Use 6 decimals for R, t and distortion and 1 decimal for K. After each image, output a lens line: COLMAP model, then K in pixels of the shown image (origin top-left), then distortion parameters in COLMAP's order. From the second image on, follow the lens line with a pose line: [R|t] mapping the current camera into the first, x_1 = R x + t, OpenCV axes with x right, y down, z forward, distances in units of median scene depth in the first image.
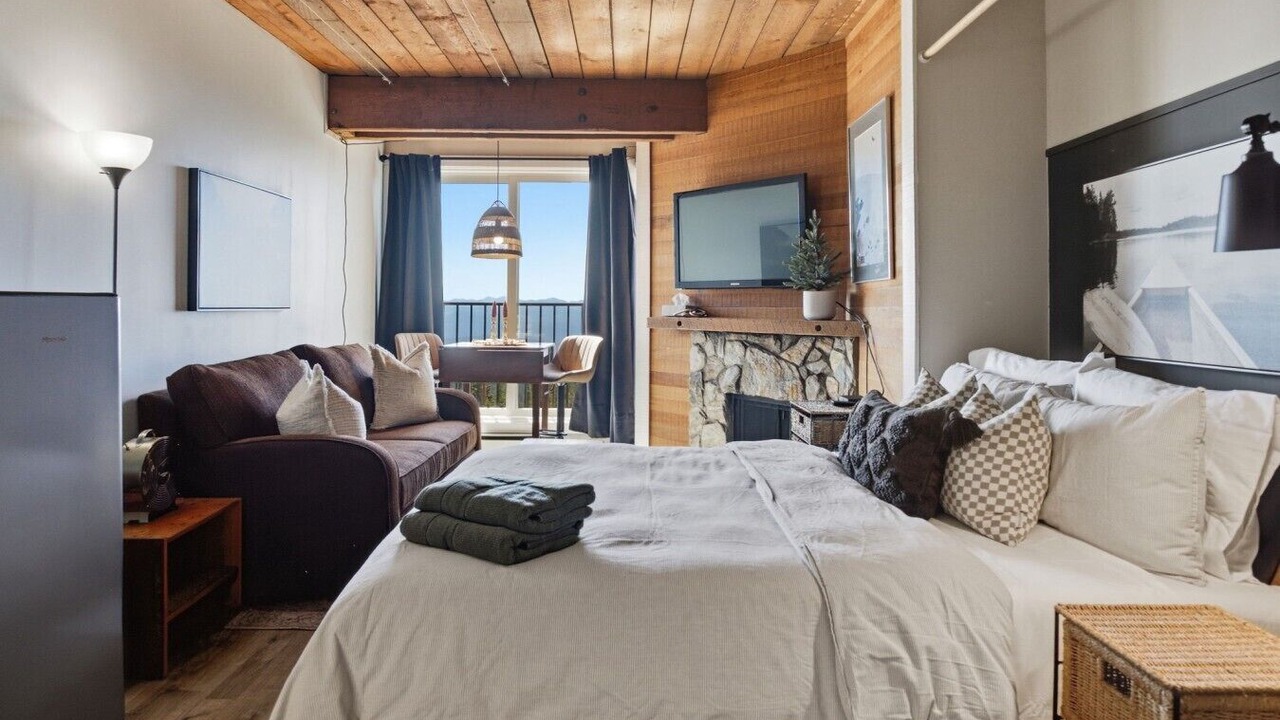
lens RADIAL K [[753.5, 0, 634.6], [0, 753.5, 285.6], [0, 0, 1]] dist [-0.002474, -0.003096]
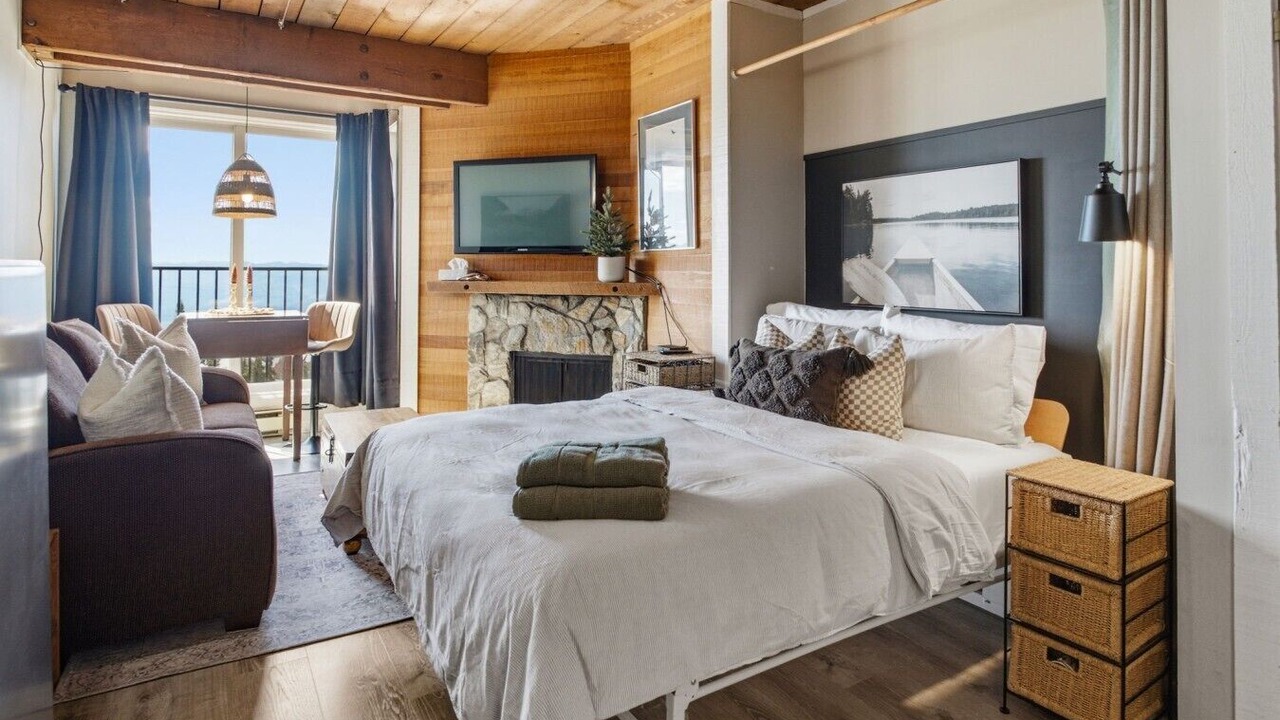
lens RADIAL K [[687.5, 0, 647.1], [0, 687.5, 251.2], [0, 0, 1]] dist [-0.013114, 0.000522]
pose [[0.847415, 0.010276, 0.530831, -0.267666], [-0.012496, 0.999922, 0.000591, -0.003508], [-0.530783, -0.007135, 0.847477, 0.073980]]
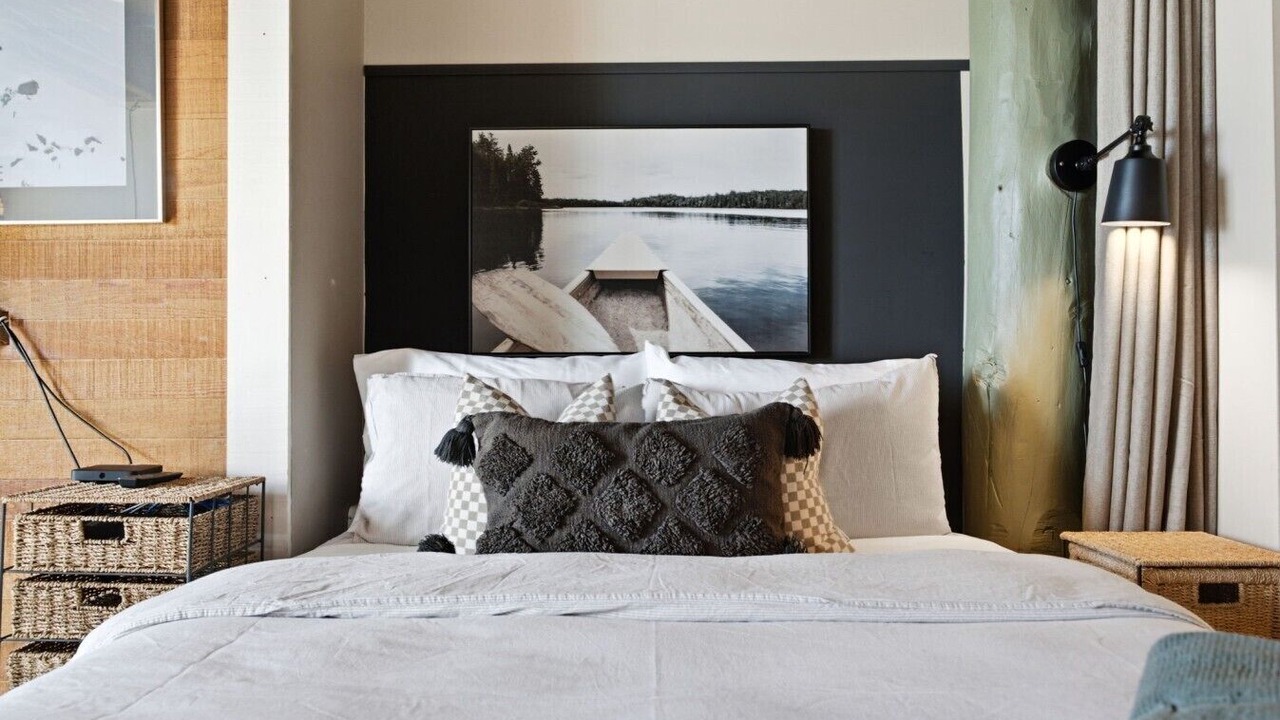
lens RADIAL K [[940.0, 0, 652.9], [0, 940.0, 340.5], [0, 0, 1]] dist [-0.011000, 0.000383]
pose [[0.014905, 0.019244, 0.999704, -0.226572], [-0.024643, 0.999518, -0.018873, 0.060457], [-0.999585, -0.024354, 0.015372, 0.547987]]
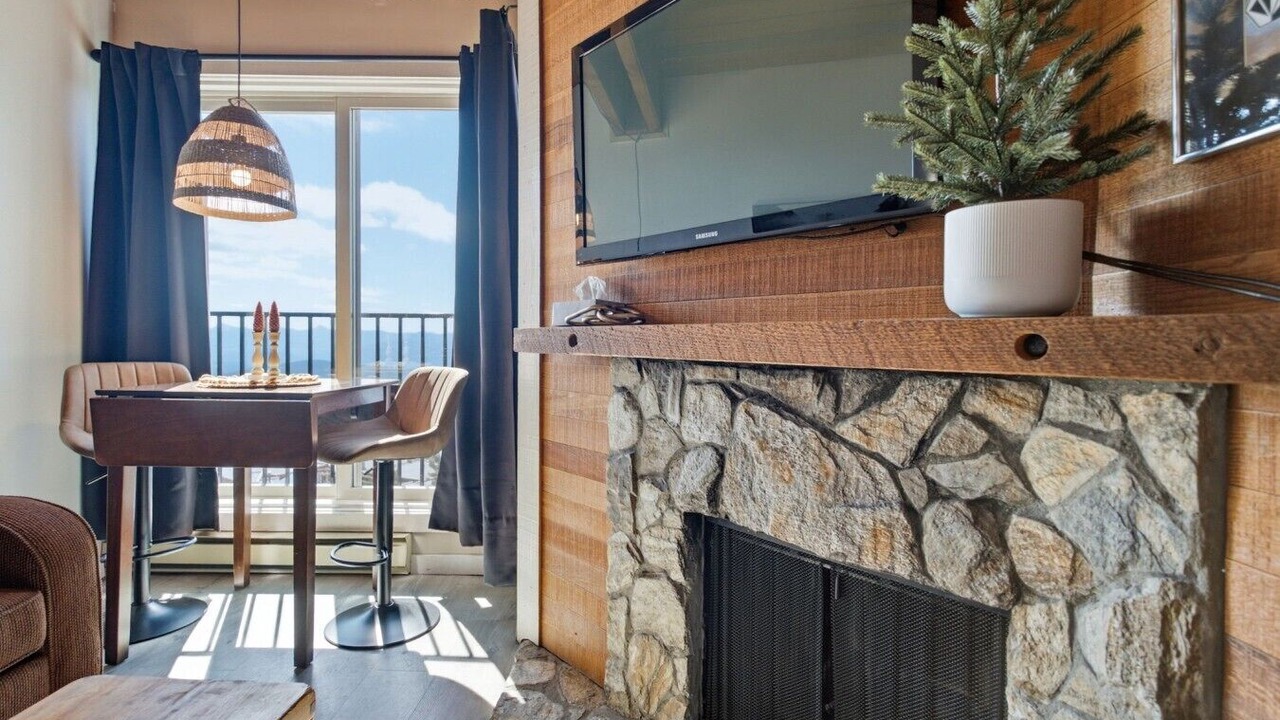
lens RADIAL K [[600.3, 0, 641.6], [0, 600.3, 348.7], [0, 0, 1]] dist [0.001812, 0.001566]
pose [[0.999991, -0.002538, -0.003256, 0.113166], [0.002682, 0.998986, 0.044941, 0.046179], [0.003138, -0.044949, 0.998984, 0.776224]]
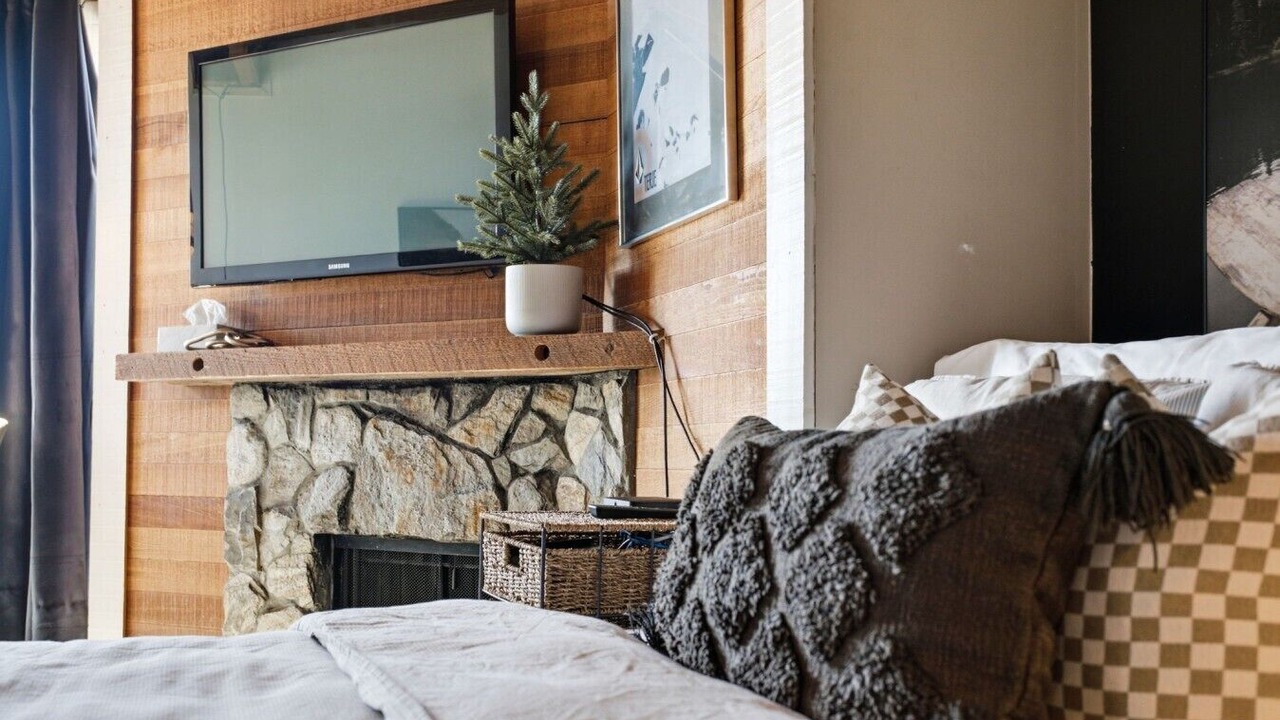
lens RADIAL K [[1314.7, 0, 638.0], [0, 1314.7, 409.6], [0, 0, 1]] dist [0.010039, 0.000000]
pose [[0.940647, 0.007715, 0.339298, 0.048812], [-0.007419, 0.999970, -0.002169, 0.085538], [-0.339305, -0.000477, 0.940676, 0.299862]]
